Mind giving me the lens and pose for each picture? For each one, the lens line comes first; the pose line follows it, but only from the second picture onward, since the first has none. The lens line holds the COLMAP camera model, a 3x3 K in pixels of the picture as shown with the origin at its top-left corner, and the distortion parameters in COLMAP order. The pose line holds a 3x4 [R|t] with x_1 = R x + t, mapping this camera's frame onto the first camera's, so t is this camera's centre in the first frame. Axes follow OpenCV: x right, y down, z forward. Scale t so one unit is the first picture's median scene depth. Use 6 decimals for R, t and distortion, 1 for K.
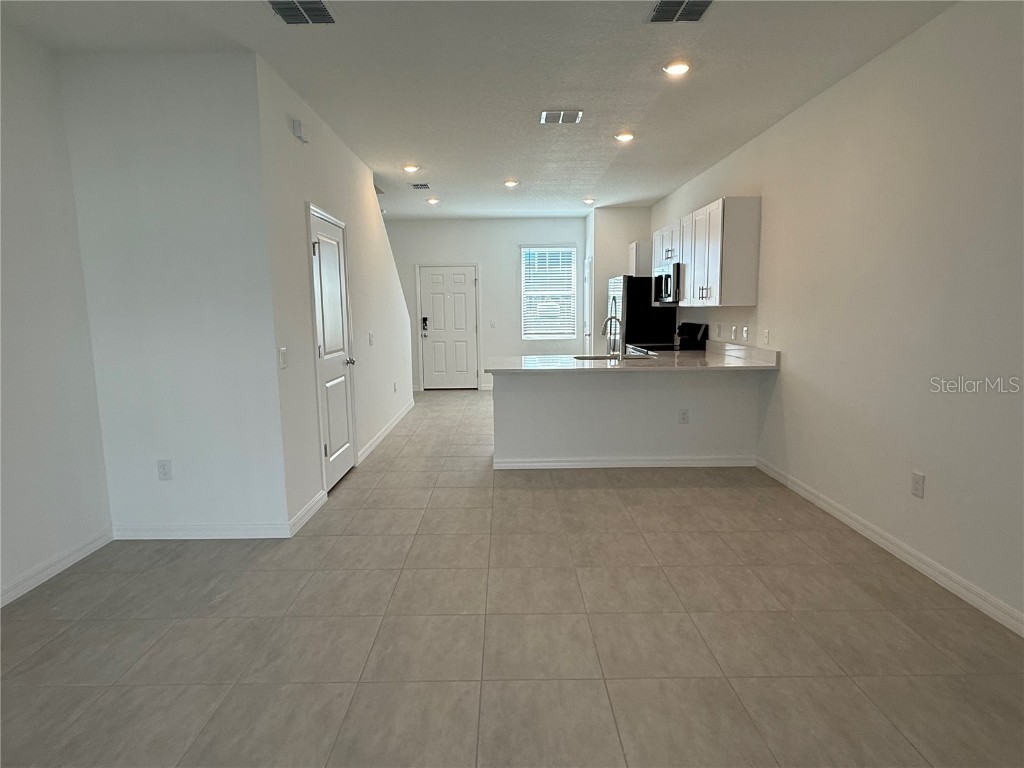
lens RADIAL K [[573.2, 0, 512.6], [0, 573.2, 385.2], [0, 0, 1]] dist [0.002400, 0.001221]
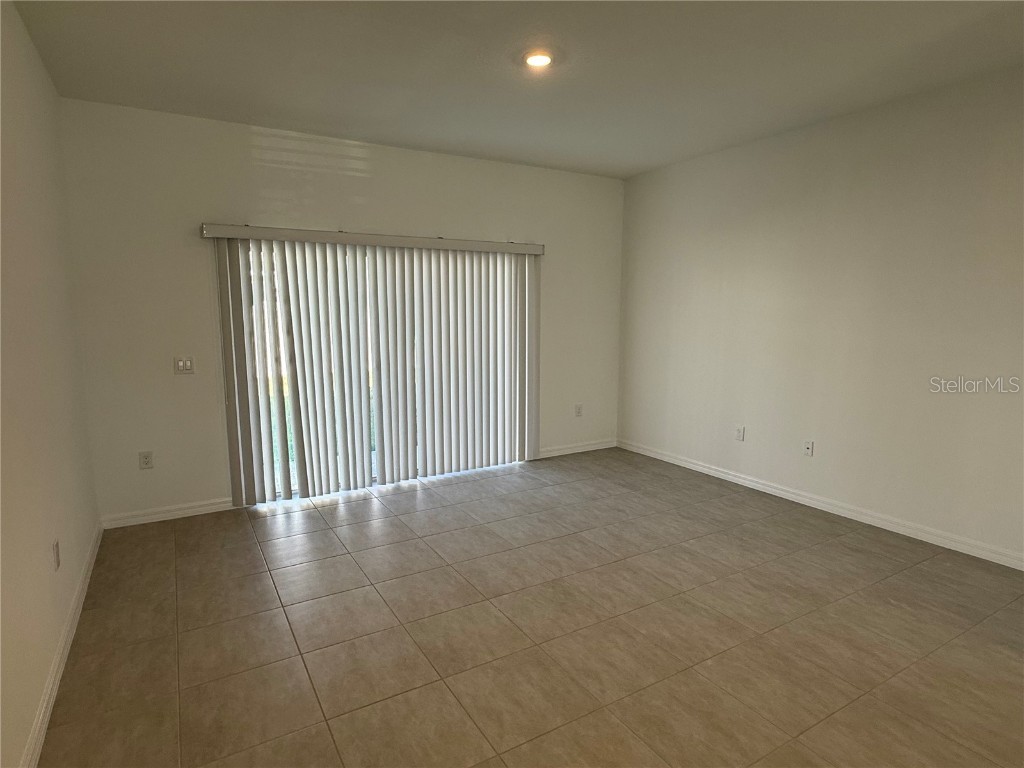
lens RADIAL K [[573.2, 0, 510.9], [0, 573.2, 386.3], [0, 0, 1]] dist [0.002400, 0.001221]
pose [[-0.864437, 0.080992, -0.496174, 0.698004], [-0.059165, 0.963690, 0.260385, -0.286776], [0.499247, 0.254443, -0.828258, 1.687891]]
